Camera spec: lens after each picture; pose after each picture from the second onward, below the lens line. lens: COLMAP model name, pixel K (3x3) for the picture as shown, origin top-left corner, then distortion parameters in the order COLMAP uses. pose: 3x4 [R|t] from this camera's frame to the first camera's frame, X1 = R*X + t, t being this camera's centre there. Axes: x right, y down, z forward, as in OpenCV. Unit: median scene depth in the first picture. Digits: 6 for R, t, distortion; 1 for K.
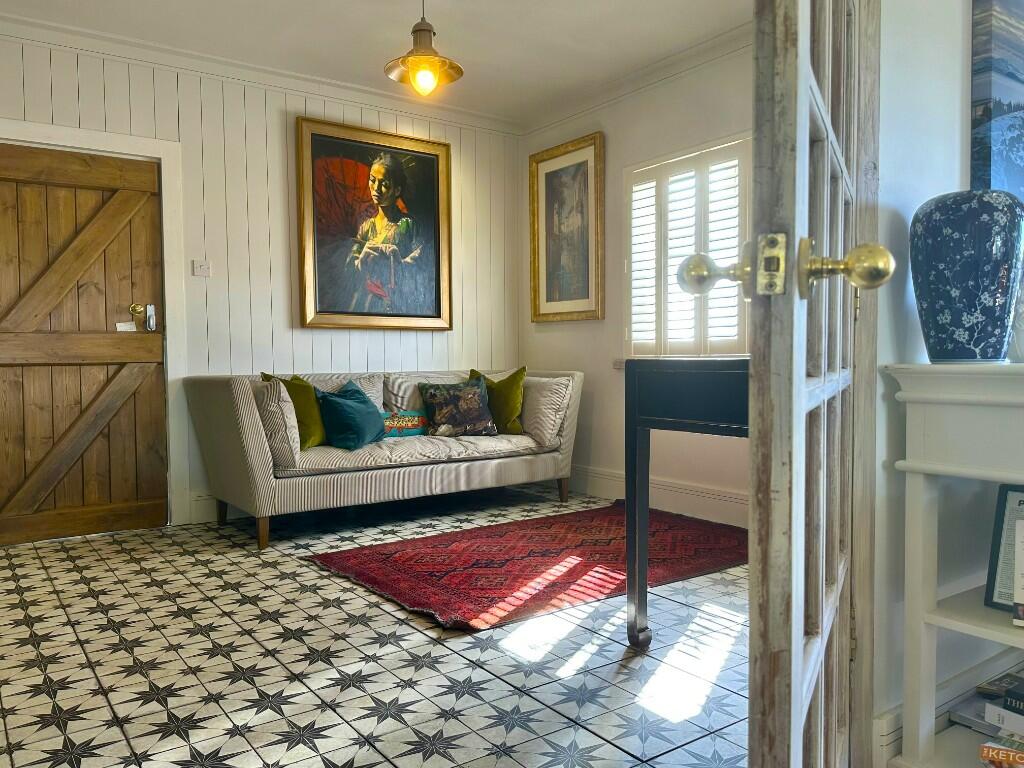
lens RADIAL K [[769.3, 0, 526.4], [0, 769.3, 388.7], [0, 0, 1]] dist [0.057011, -0.026177]
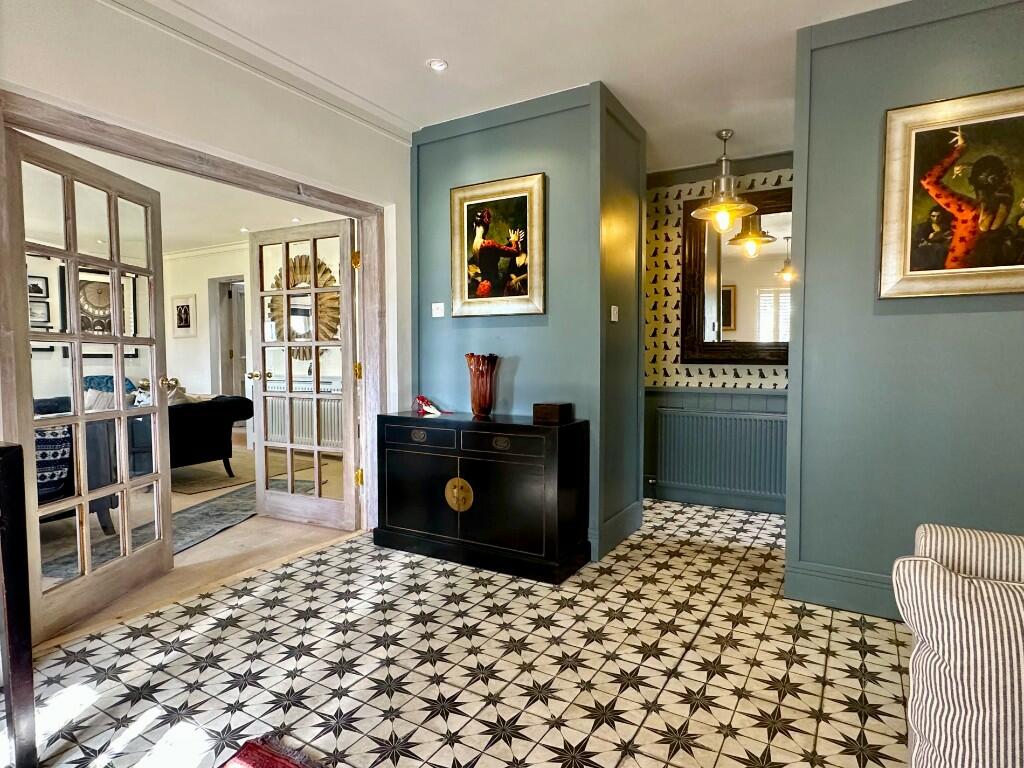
lens RADIAL K [[538.3, 0, 511.7], [0, 538.3, 381.8], [0, 0, 1]] dist [-0.005026, -0.001697]
pose [[-0.913595, 0.026528, -0.405758, -0.069480], [-0.007579, 0.996585, 0.082220, -0.093327], [0.406554, 0.078191, -0.910275, 0.995749]]
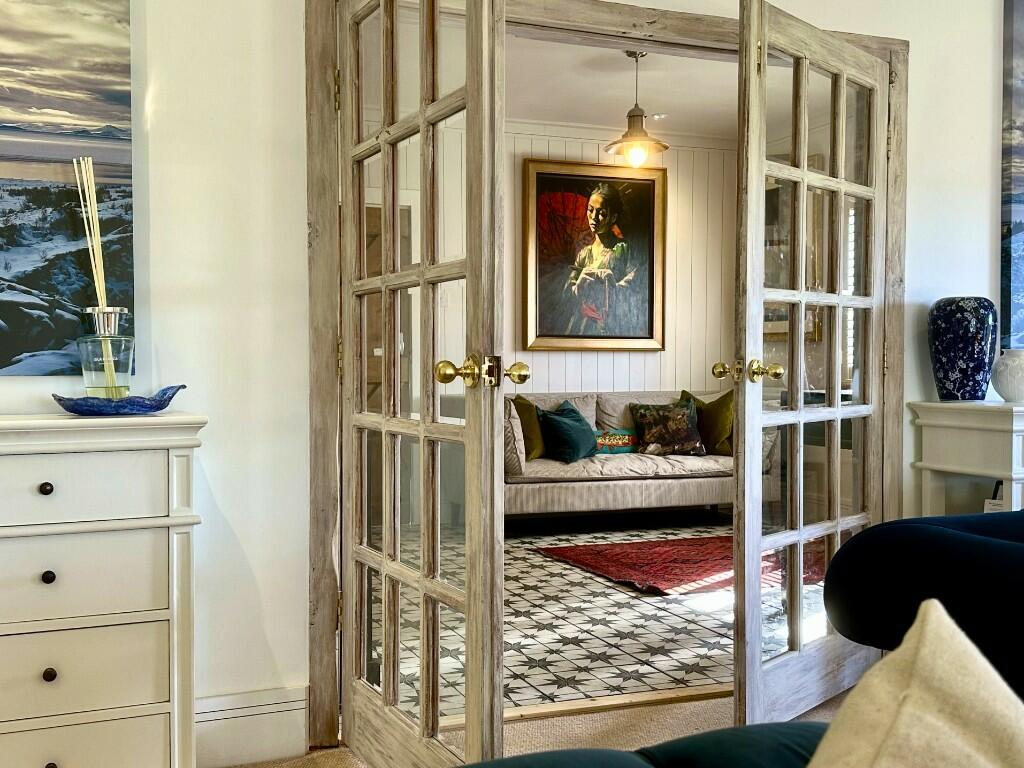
lens RADIAL K [[1088.6, 0, 506.3], [0, 1088.6, 392.9], [0, 0, 1]] dist [0.035494, 0.000000]
pose [[0.965473, 0.014380, -0.260106, 0.094369], [-0.017535, 0.999798, -0.009810, -0.004811], [0.259912, 0.014032, 0.965530, -0.539178]]
